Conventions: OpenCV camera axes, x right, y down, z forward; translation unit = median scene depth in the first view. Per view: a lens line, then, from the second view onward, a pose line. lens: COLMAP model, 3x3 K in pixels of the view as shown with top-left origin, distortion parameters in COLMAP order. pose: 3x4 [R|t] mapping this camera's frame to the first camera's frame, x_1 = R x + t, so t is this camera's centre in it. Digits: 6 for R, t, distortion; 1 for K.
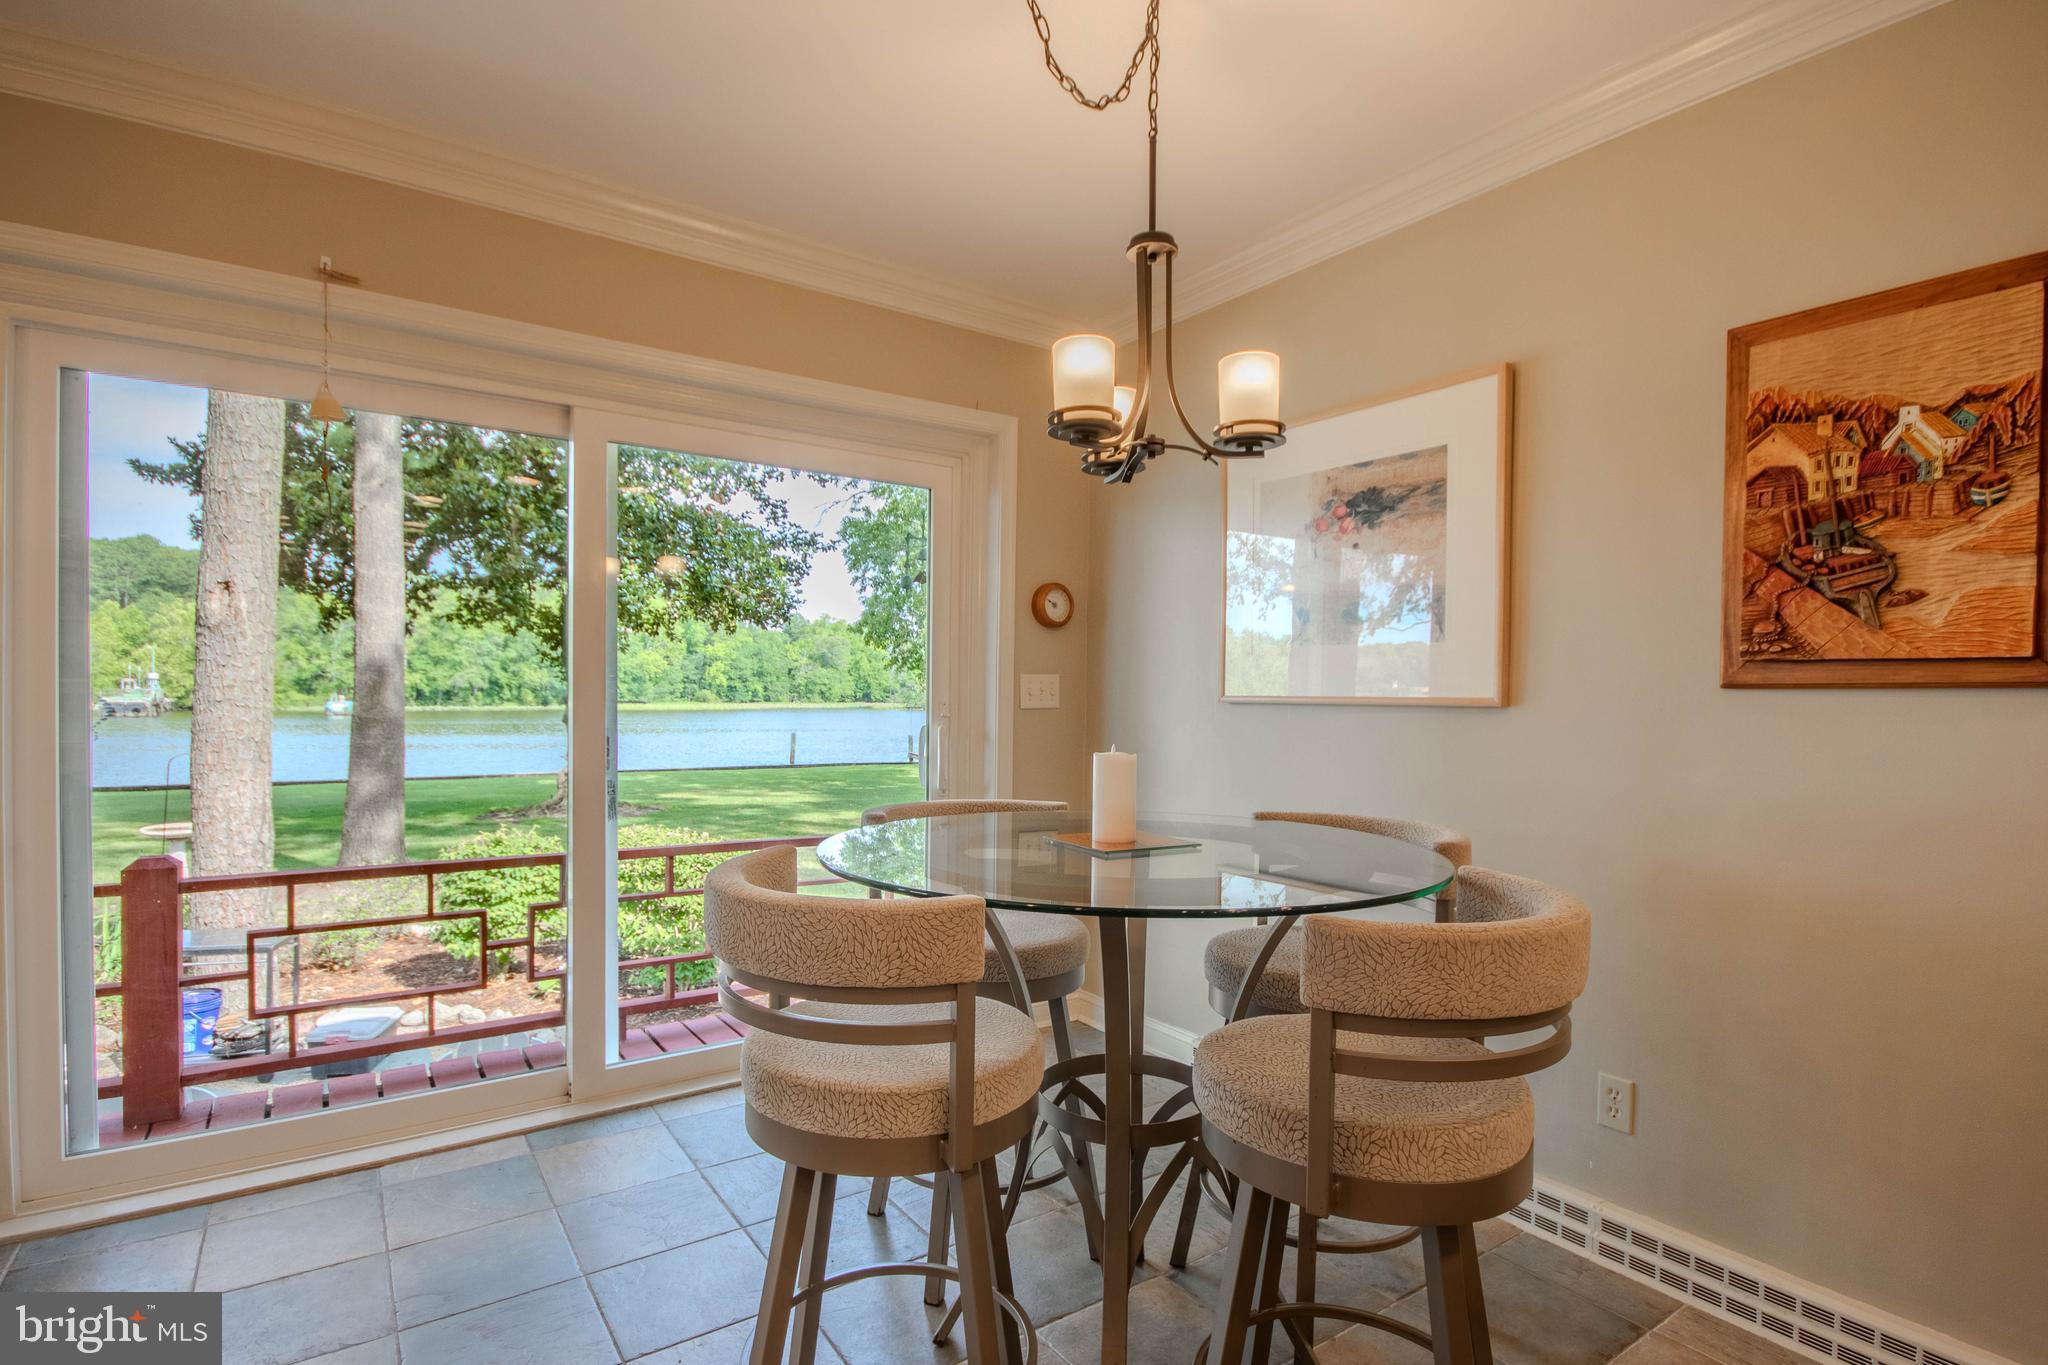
lens RADIAL K [[977.1, 0, 1023.4], [0, 977.1, 710.1], [0, 0, 1]] dist [0.014253, -0.012595]
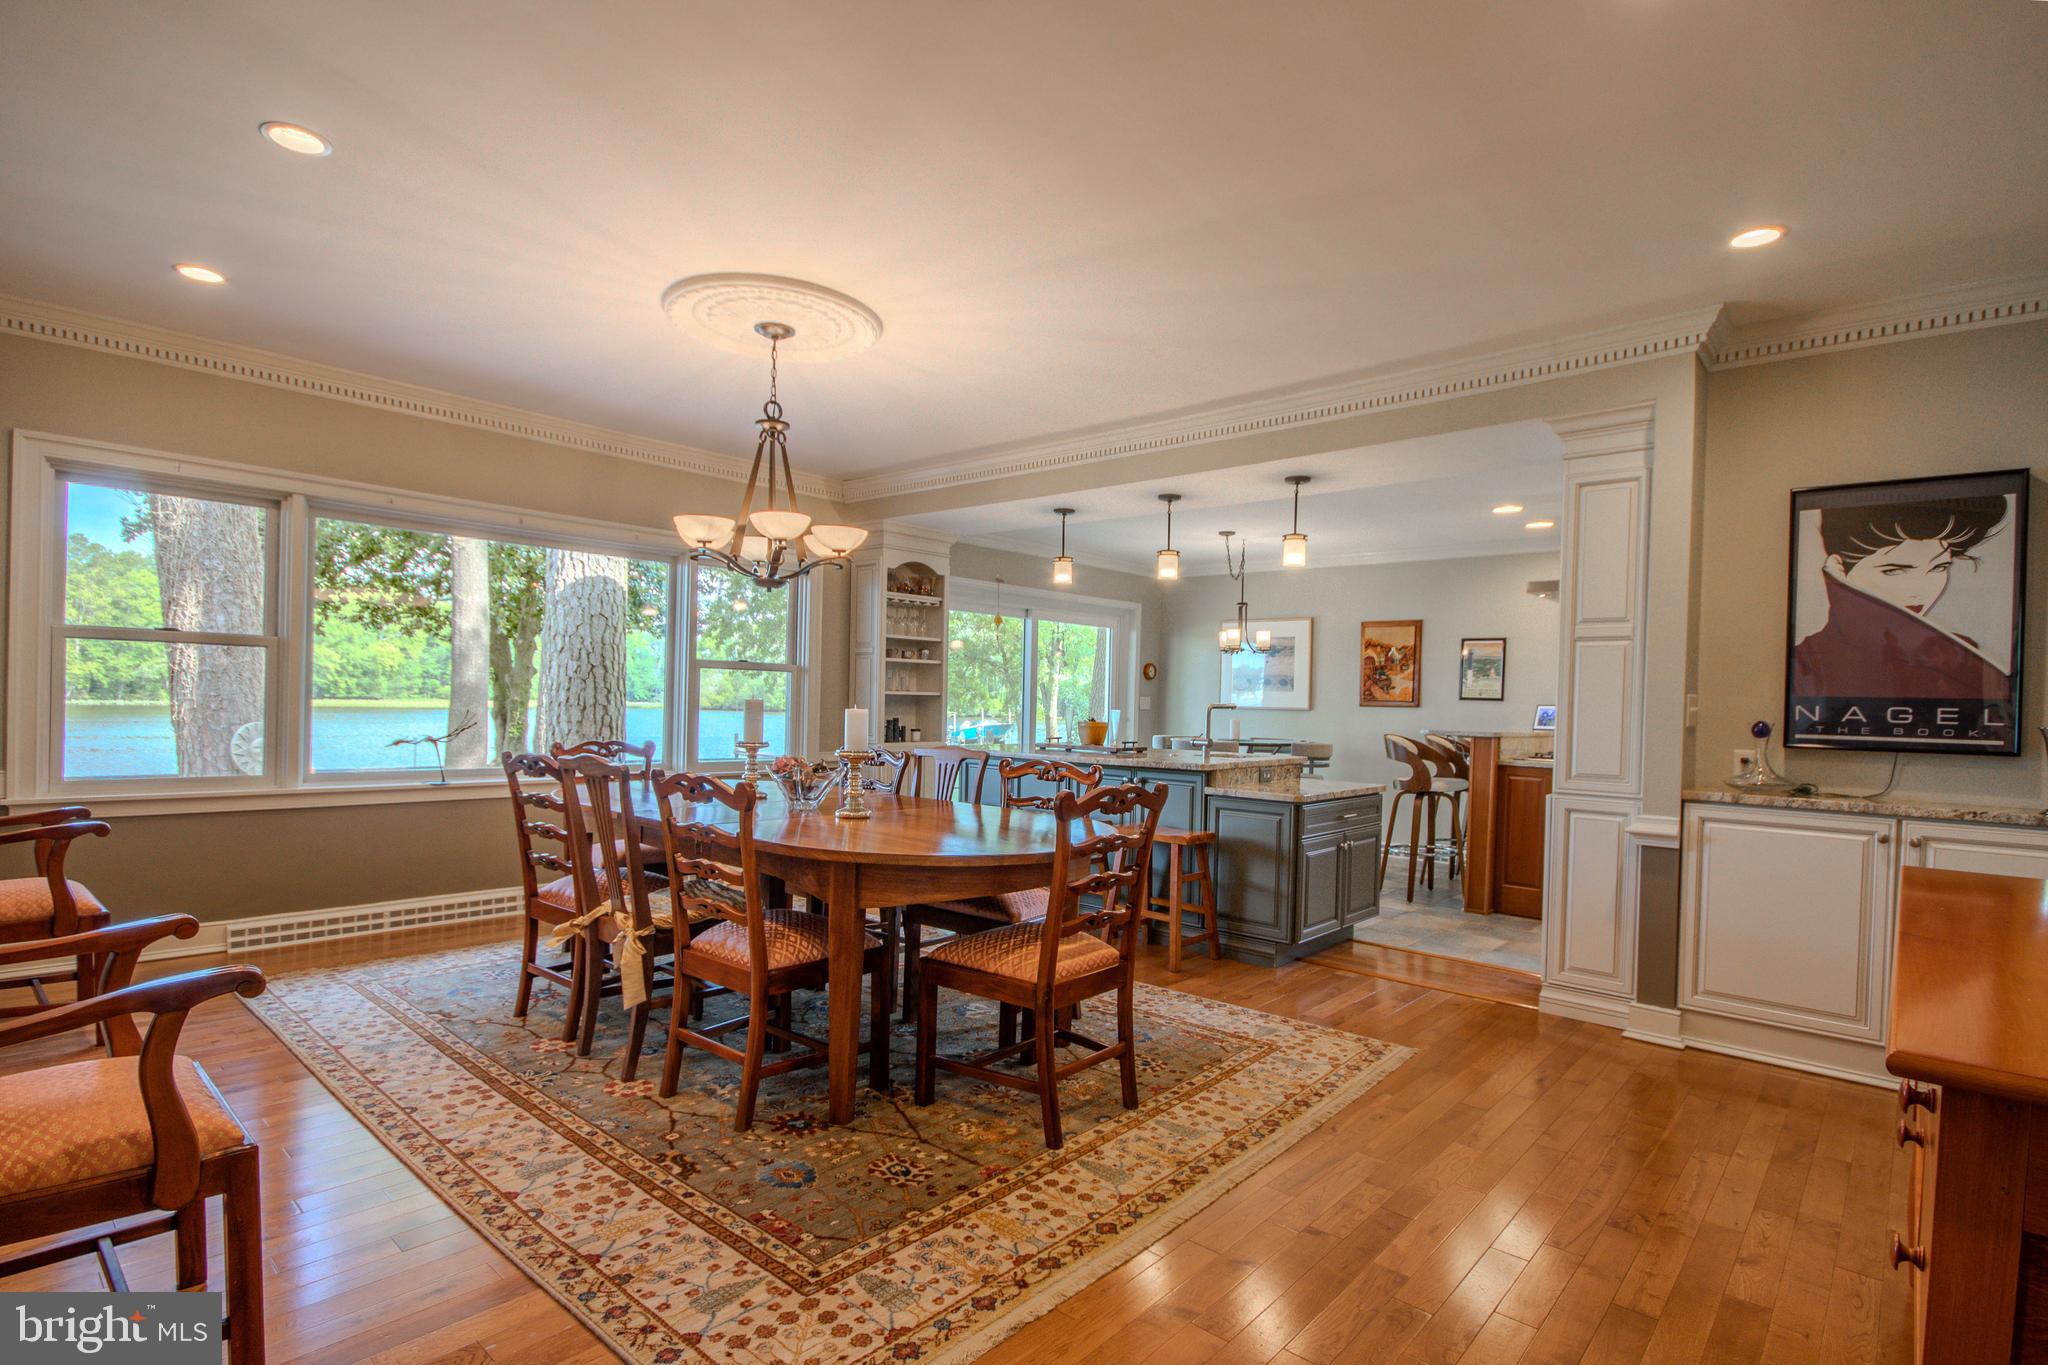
lens RADIAL K [[977.1, 0, 1023.4], [0, 977.1, 710.1], [0, 0, 1]] dist [0.014253, -0.012595]
pose [[0.973606, 0.010239, 0.228007, -1.418212], [-0.009660, 0.999947, -0.003653, 0.020380], [-0.228032, 0.001355, 0.973653, -2.374412]]
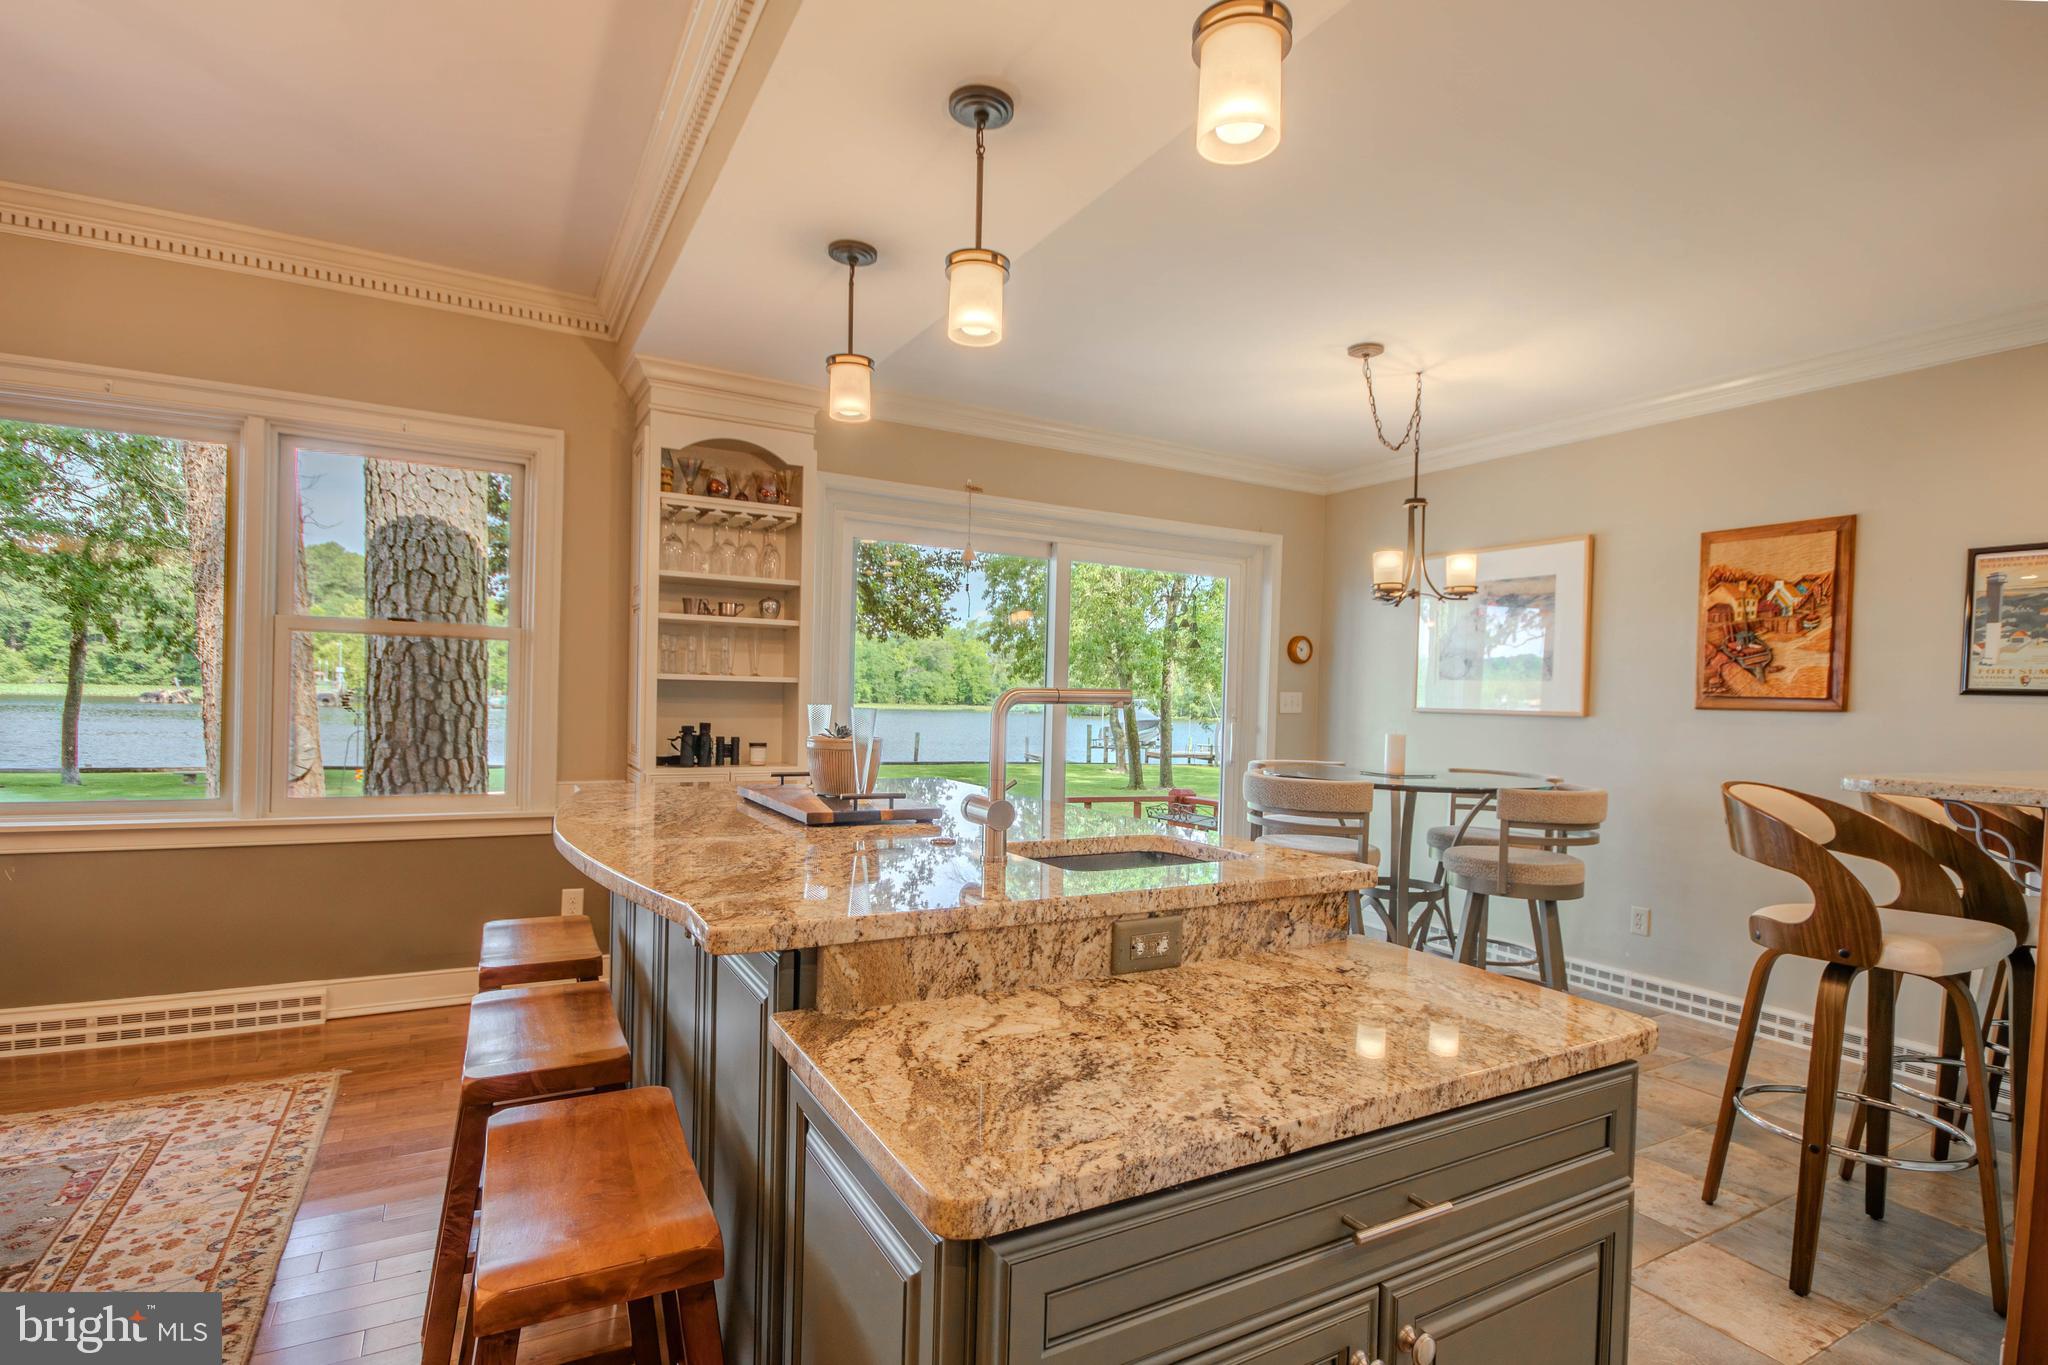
lens RADIAL K [[992.1, 0, 1013.2], [0, 992.1, 711.2], [0, 0, 1]] dist [0.009680, -0.008158]
pose [[0.995880, 0.018825, -0.088702, -0.433486], [-0.019154, 0.999812, -0.002859, 0.012297], [0.088632, 0.004546, 0.996054, -0.998337]]
